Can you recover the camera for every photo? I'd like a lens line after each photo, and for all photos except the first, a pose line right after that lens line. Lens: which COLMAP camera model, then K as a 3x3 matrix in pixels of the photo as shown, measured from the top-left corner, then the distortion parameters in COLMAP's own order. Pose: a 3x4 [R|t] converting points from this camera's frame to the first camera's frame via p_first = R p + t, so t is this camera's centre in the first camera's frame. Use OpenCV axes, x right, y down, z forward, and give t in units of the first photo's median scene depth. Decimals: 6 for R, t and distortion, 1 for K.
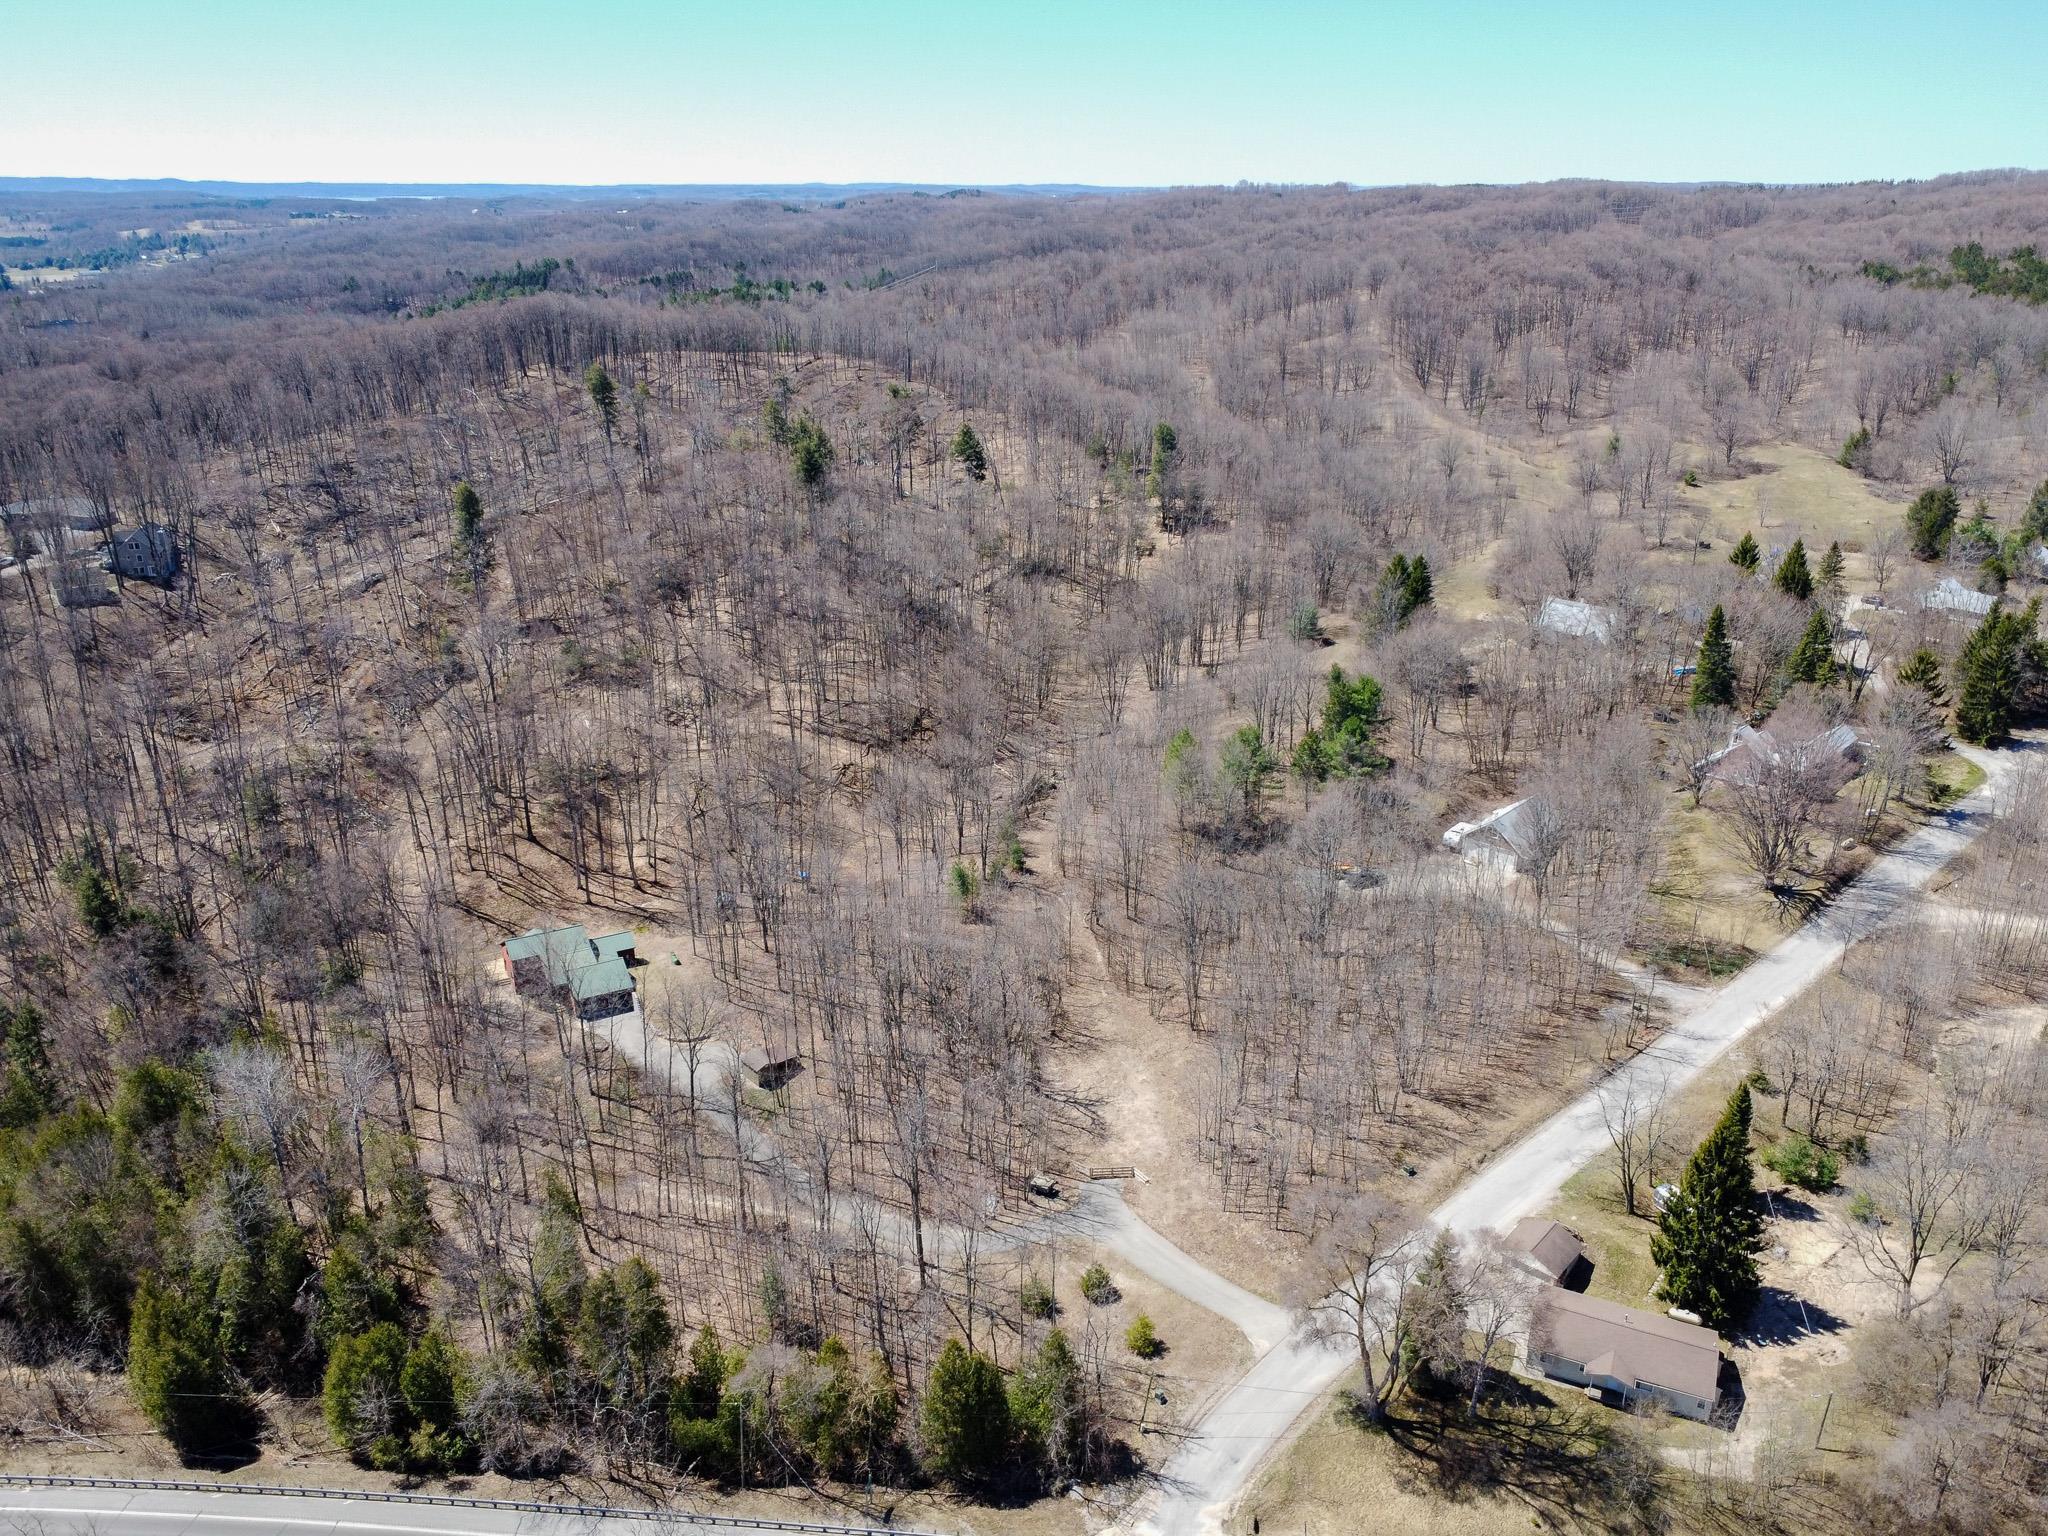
lens RADIAL K [[1567.0, 0, 982.5], [0, 1567.0, 770.0], [0, 0, 1]] dist [0.001756, -0.002575]
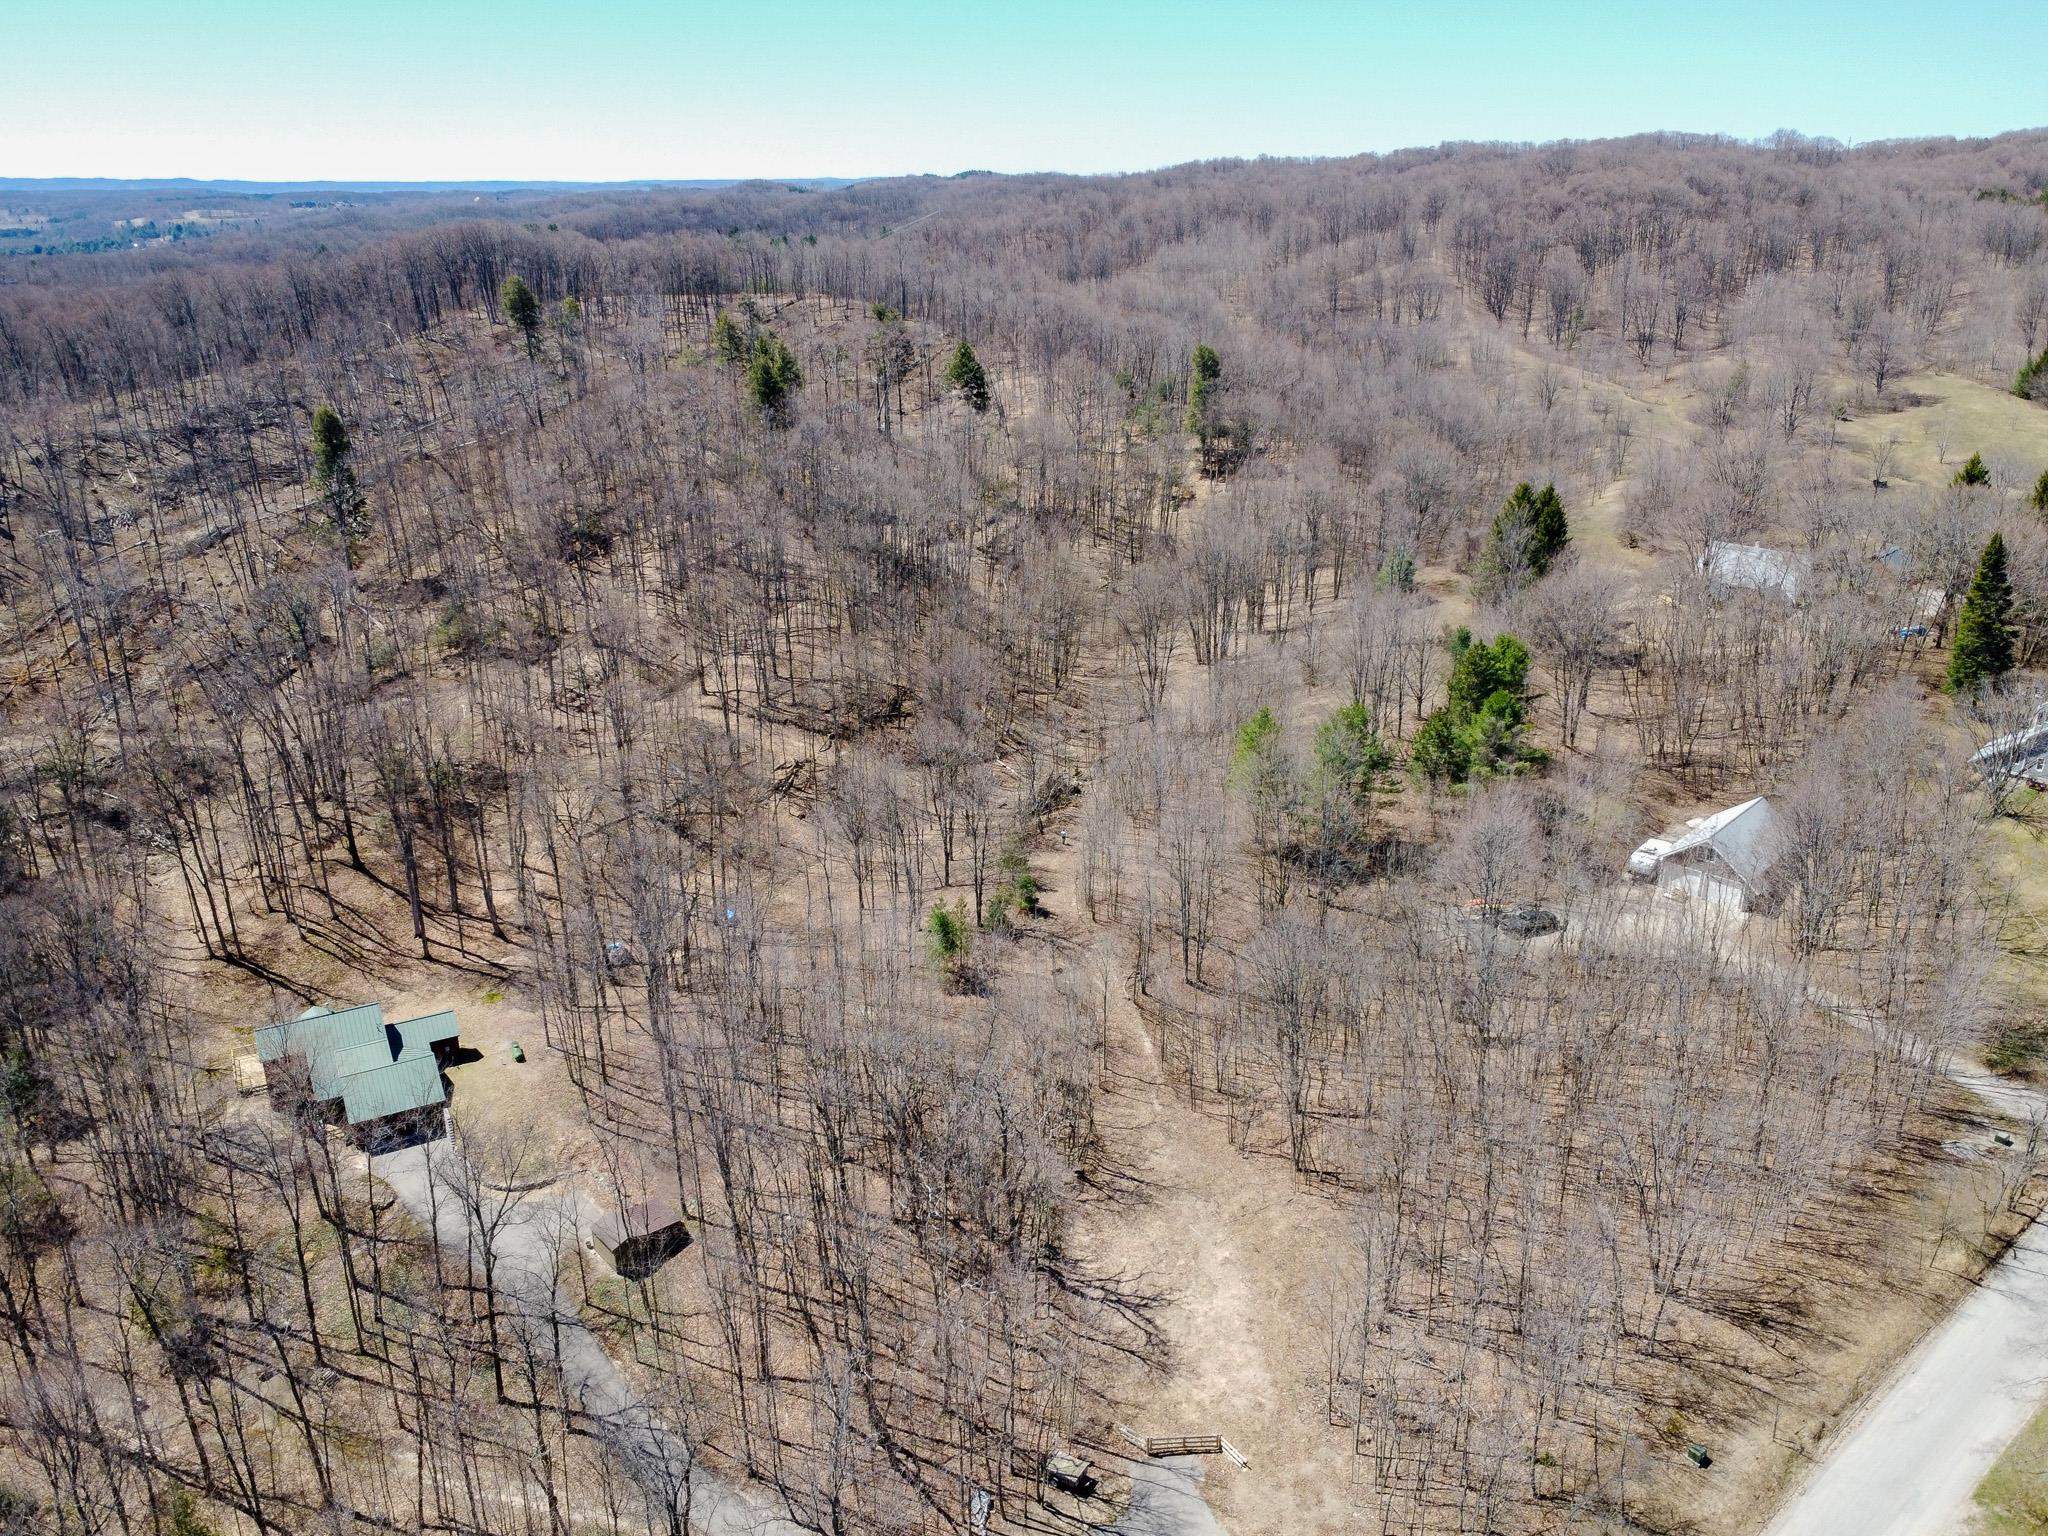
lens RADIAL K [[1549.5, 0, 986.0], [0, 1549.5, 766.8], [0, 0, 1]] dist [0.005944, -0.010242]
pose [[0.999956, -0.004928, -0.007968, 0.008461], [0.004935, 0.999987, 0.000946, -0.001288], [0.007964, -0.000986, 0.999968, 0.261687]]
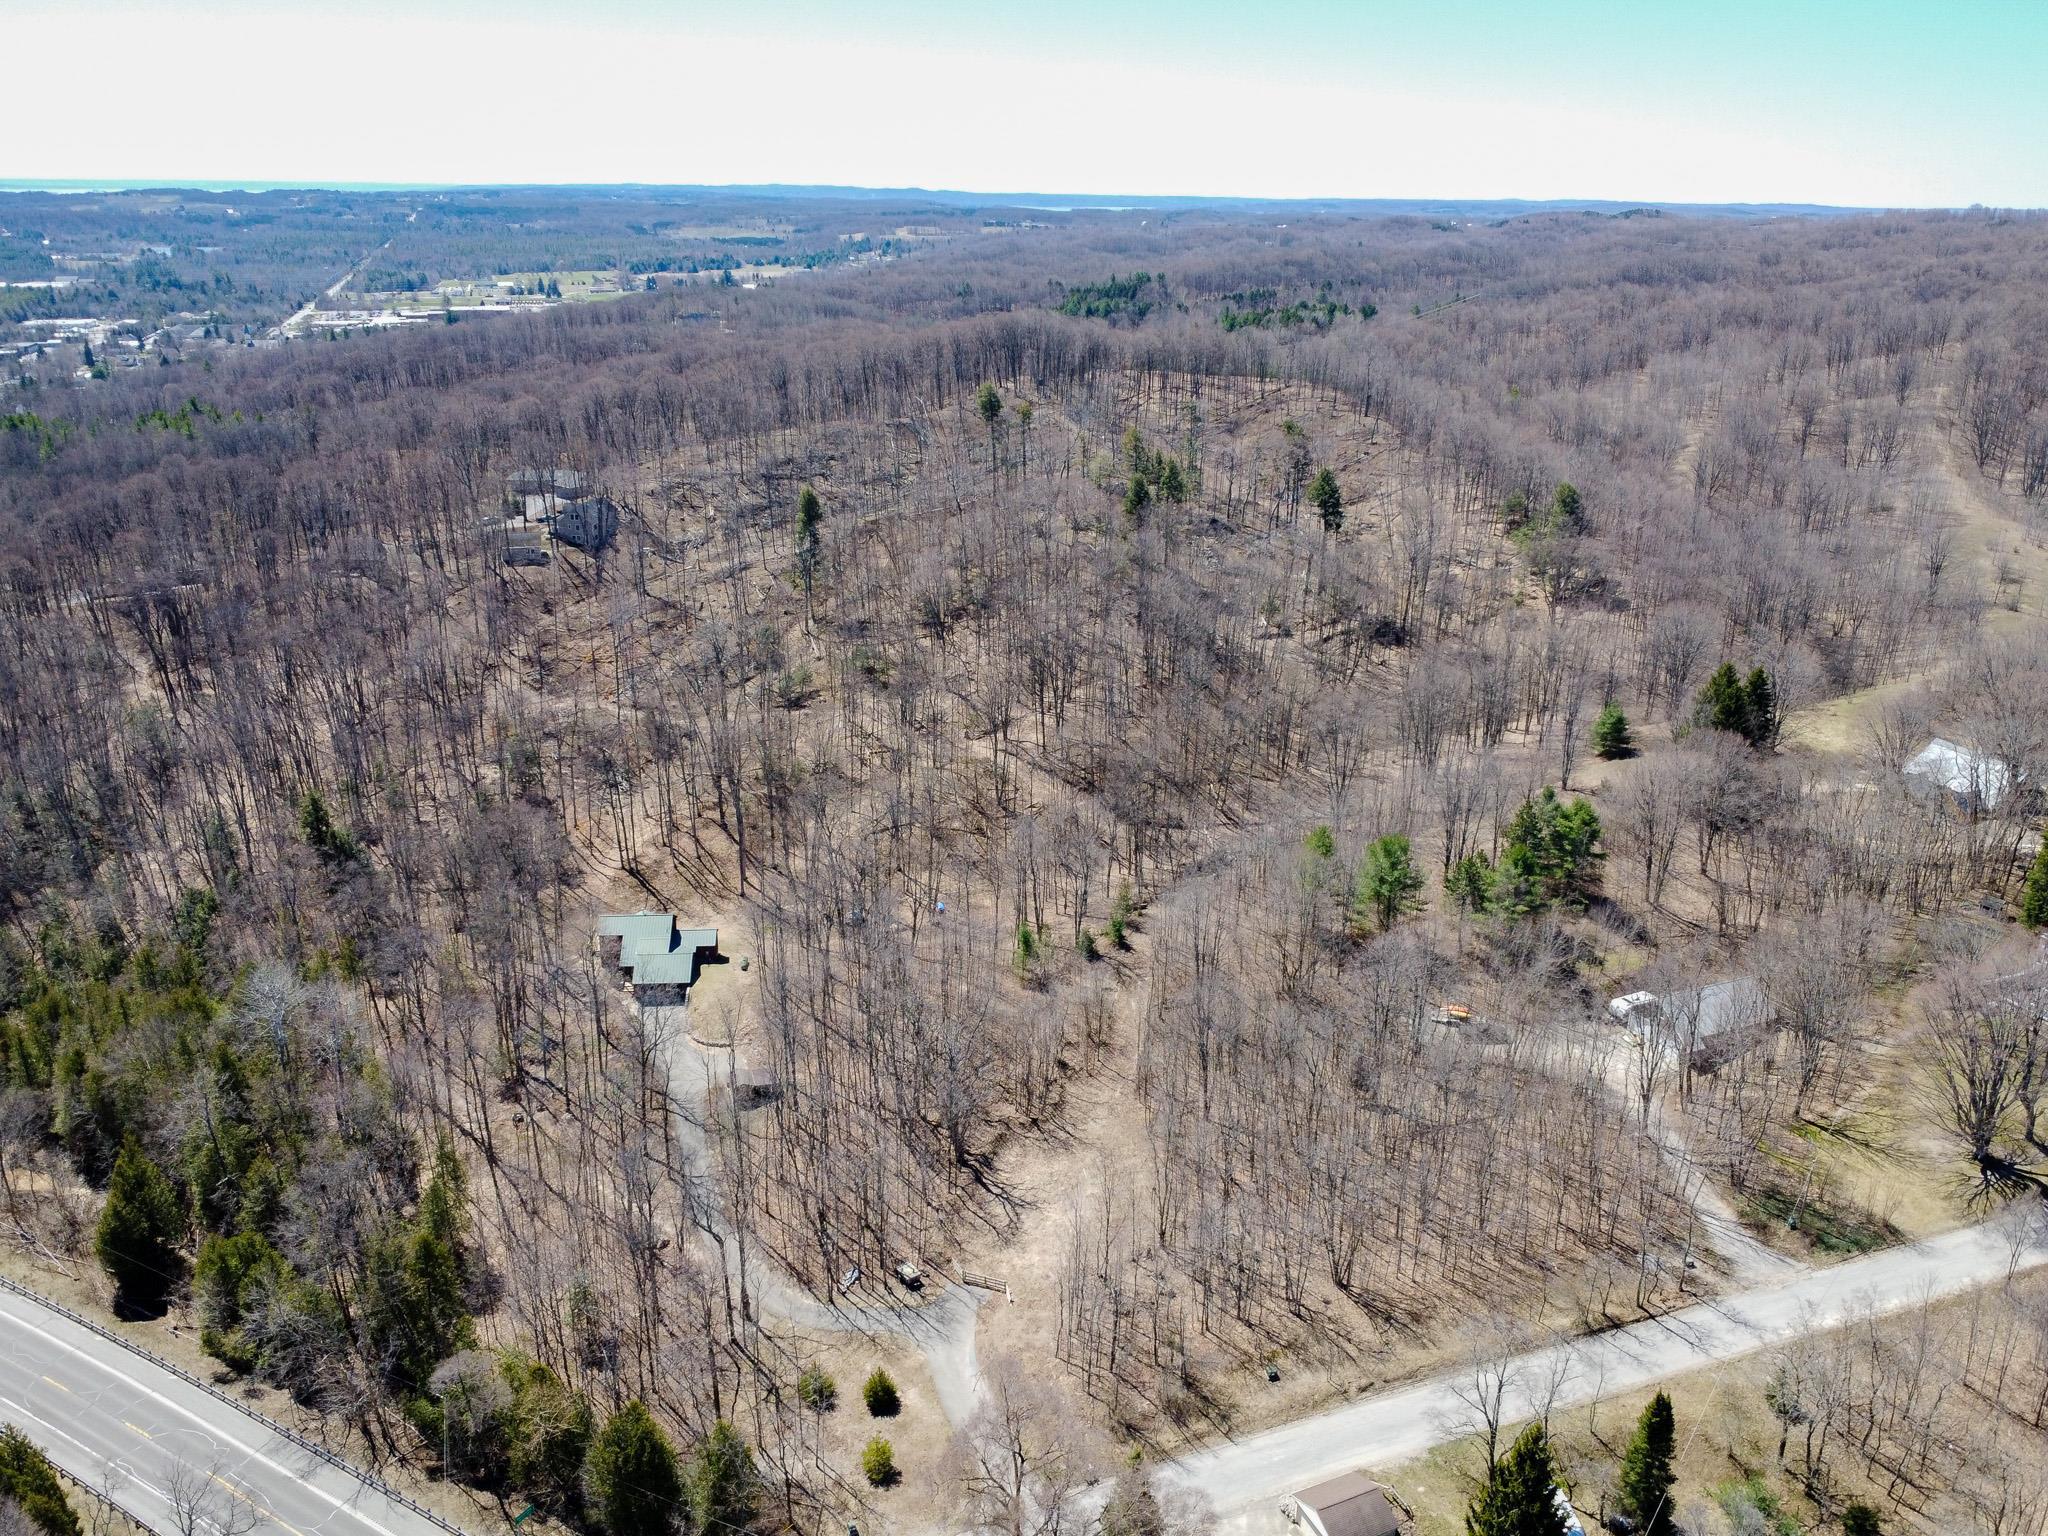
lens RADIAL K [[1549.5, 0, 986.0], [0, 1549.5, 766.8], [0, 0, 1]] dist [0.005944, -0.010242]
pose [[0.912863, 0.151986, -0.378921, 0.248738], [-0.154072, 0.987743, 0.025007, -0.045932], [0.378077, 0.035553, 0.925091, 0.082059]]
